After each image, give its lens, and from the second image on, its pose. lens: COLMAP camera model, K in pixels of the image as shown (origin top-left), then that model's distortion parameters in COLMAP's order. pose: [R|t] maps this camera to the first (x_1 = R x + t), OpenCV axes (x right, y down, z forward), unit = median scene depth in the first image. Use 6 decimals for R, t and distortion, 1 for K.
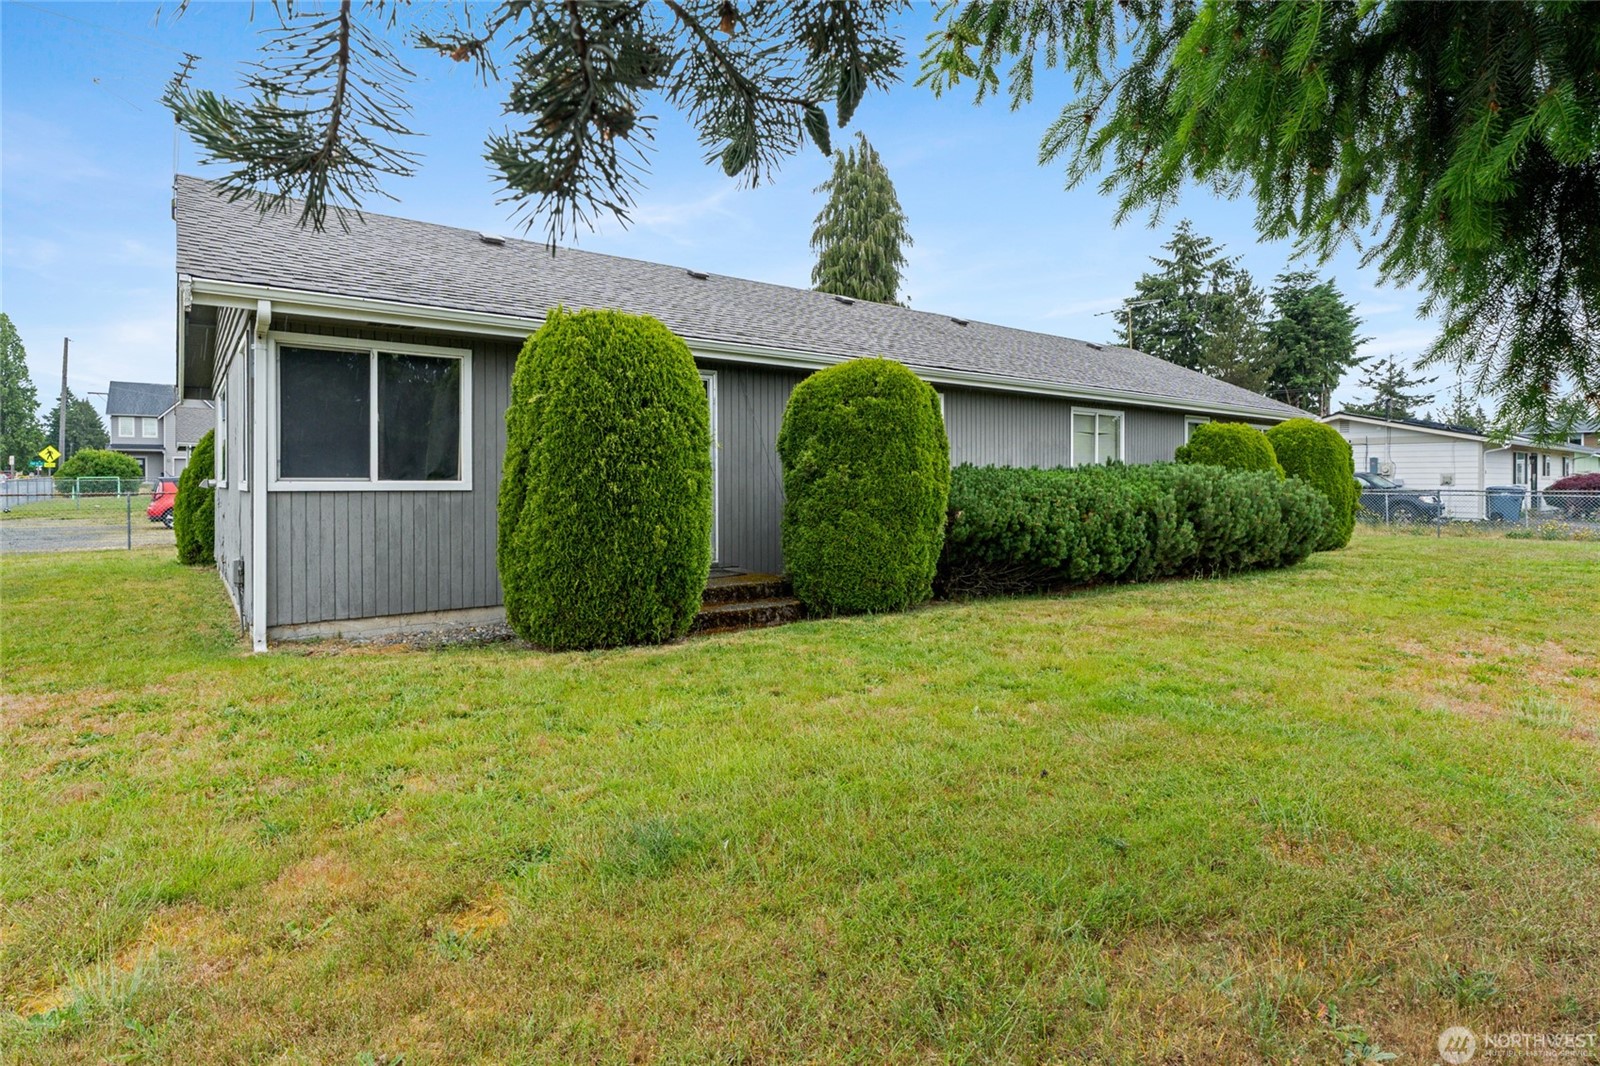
lens RADIAL K [[806.4, 0, 834.2], [0, 806.4, 492.1], [0, 0, 1]] dist [-0.005664, -0.001766]
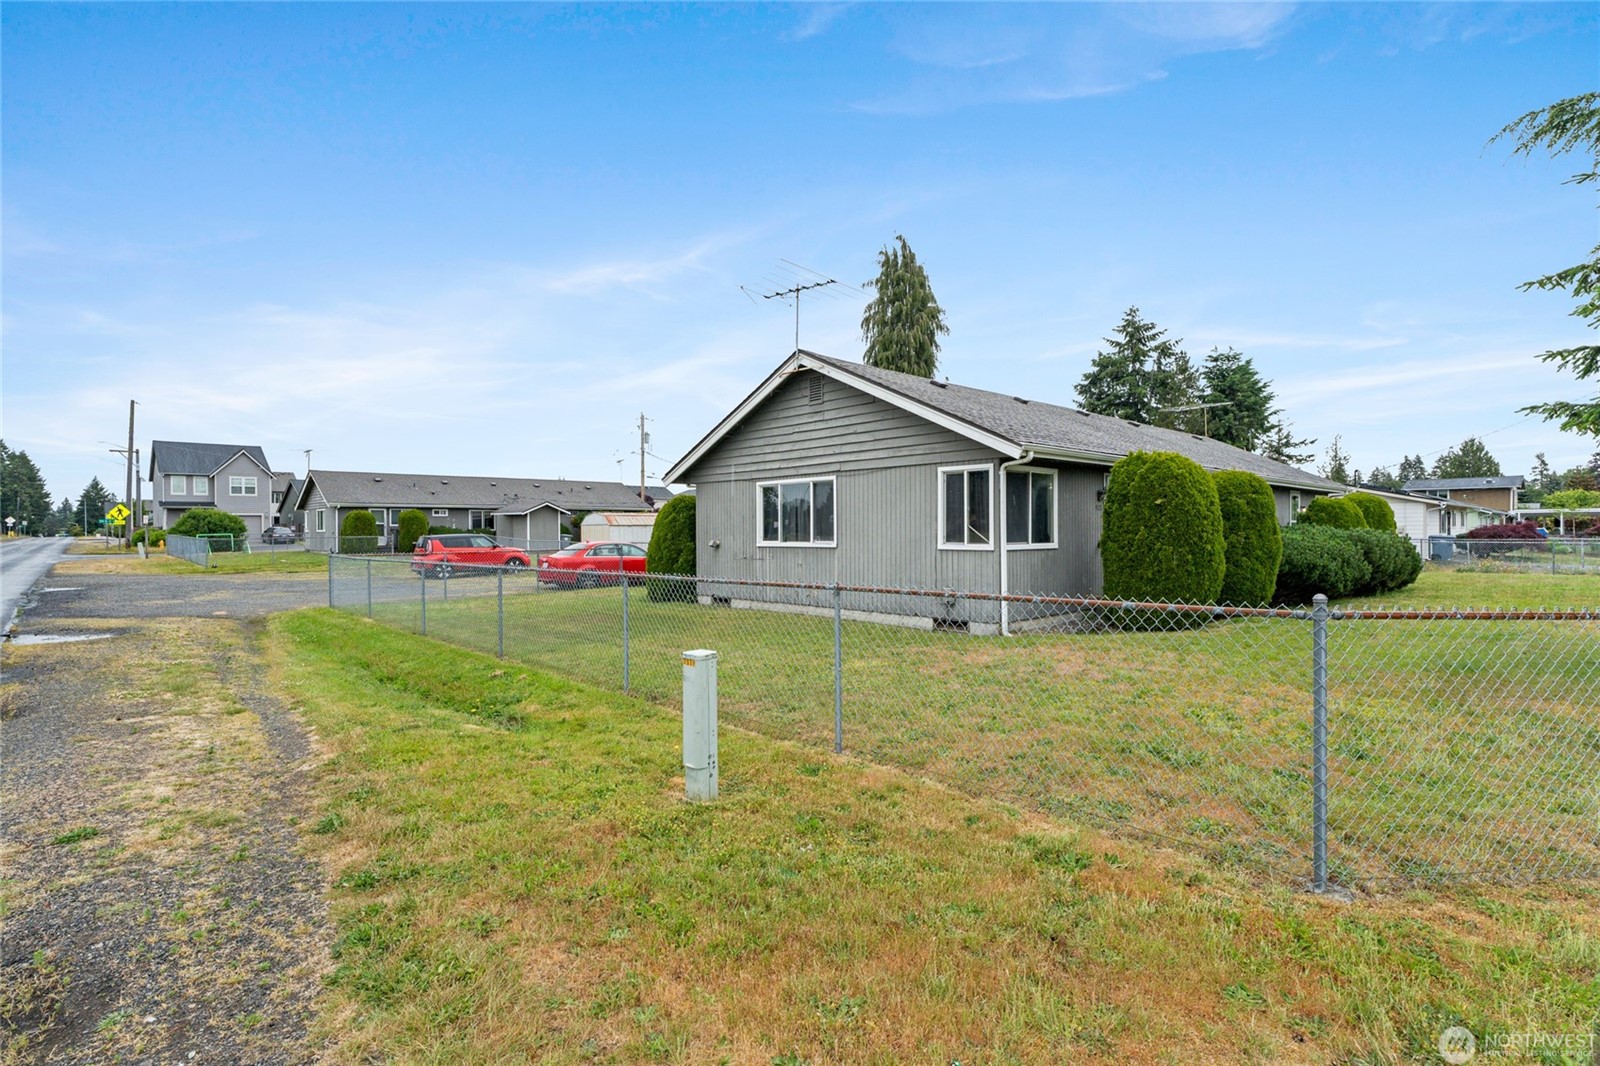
lens RADIAL K [[806.4, 0, 788.0], [0, 806.4, 534.6], [0, 0, 1]] dist [-0.005664, -0.001766]
pose [[0.993850, -0.007465, 0.110483, -0.200860], [0.008153, 0.999950, -0.005772, -0.004443], [-0.110434, 0.006637, 0.993861, -0.112515]]
